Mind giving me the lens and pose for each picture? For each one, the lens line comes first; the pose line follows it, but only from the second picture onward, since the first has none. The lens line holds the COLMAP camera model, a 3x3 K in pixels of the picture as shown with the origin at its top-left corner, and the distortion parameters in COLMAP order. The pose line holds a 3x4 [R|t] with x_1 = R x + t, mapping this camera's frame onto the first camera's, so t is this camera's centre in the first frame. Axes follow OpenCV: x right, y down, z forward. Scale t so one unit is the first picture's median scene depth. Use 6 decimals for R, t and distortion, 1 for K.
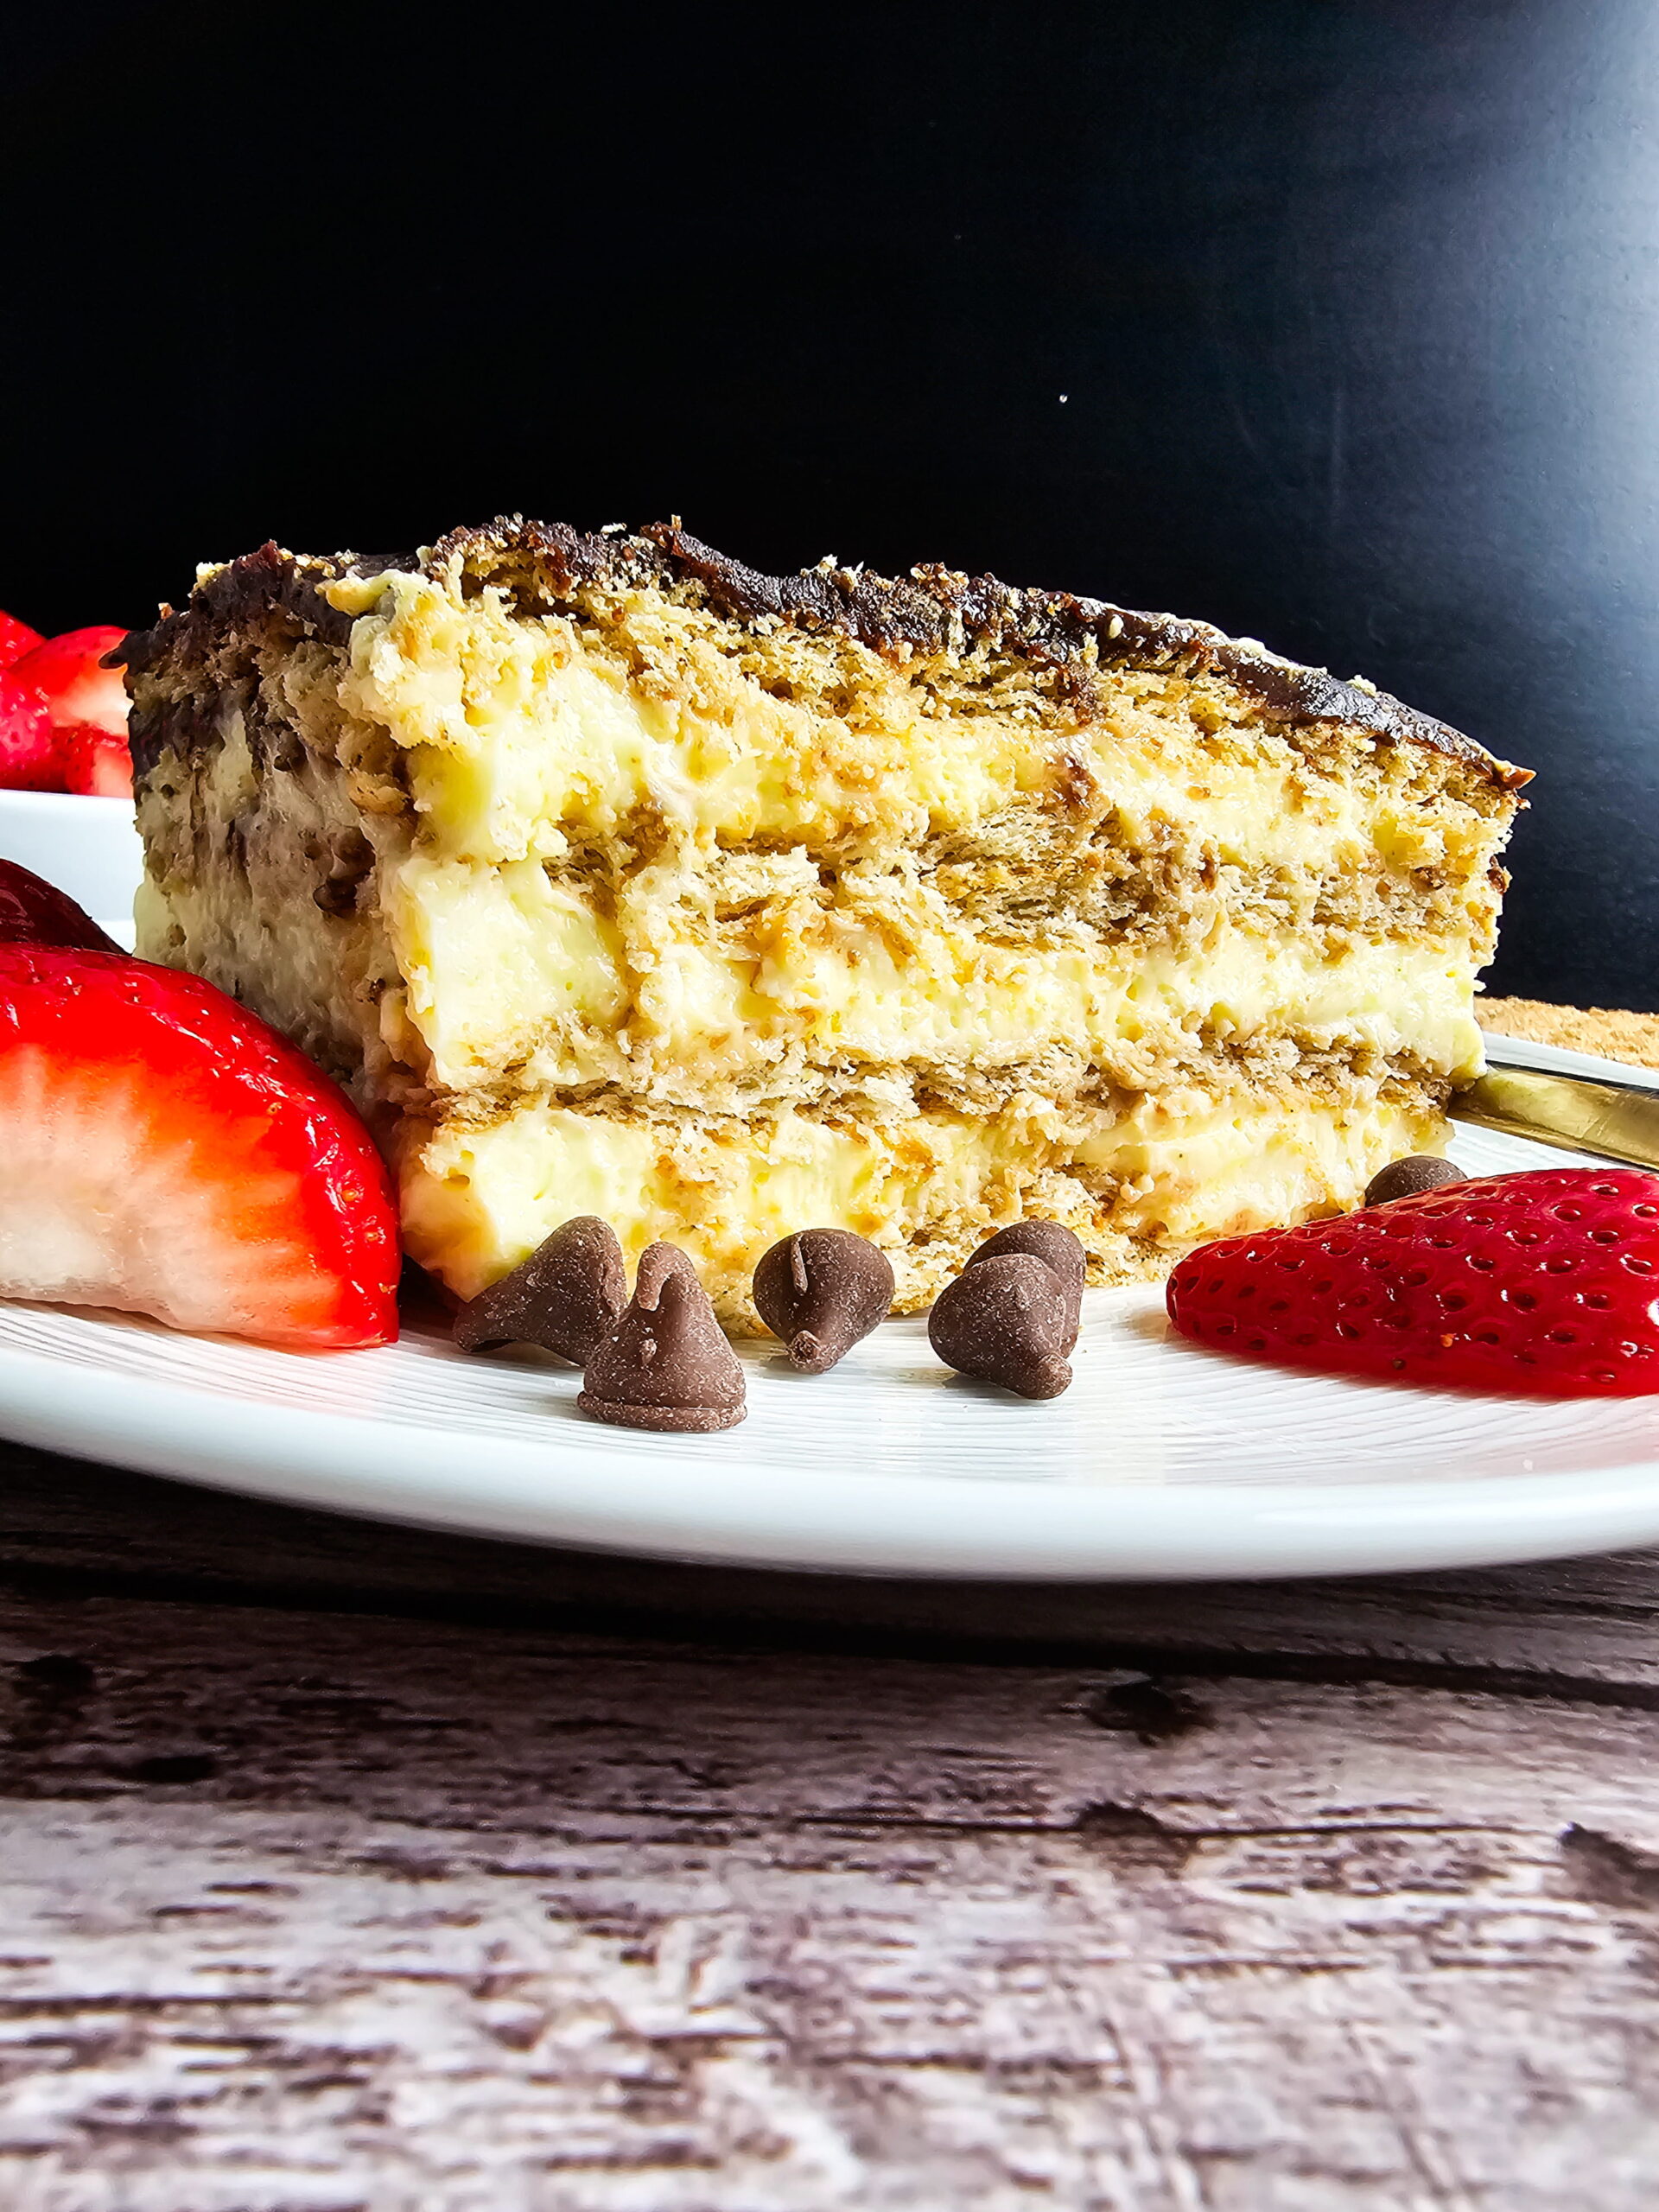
lens RADIAL K [[1669.4, 0, 914.5], [0, 1669.4, 1093.2], [0, 0, 1]] dist [-0.003857, -0.008010]
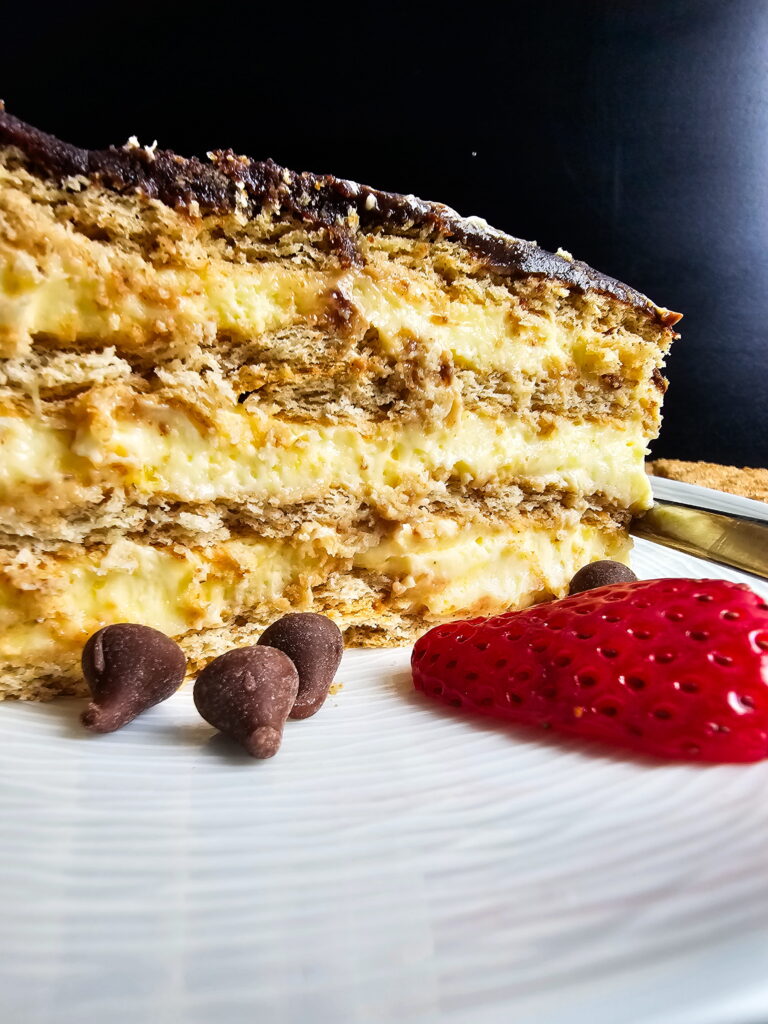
lens RADIAL K [[815.7, 0, 384.0], [0, 815.7, 512.0], [0, 0, 1]] dist [-0.000702, -0.007598]
pose [[0.999084, 0.002156, -0.042741, 0.160293], [-0.002040, 0.999994, 0.002770, -0.011582], [0.042746, -0.002680, 0.999082, 0.286110]]
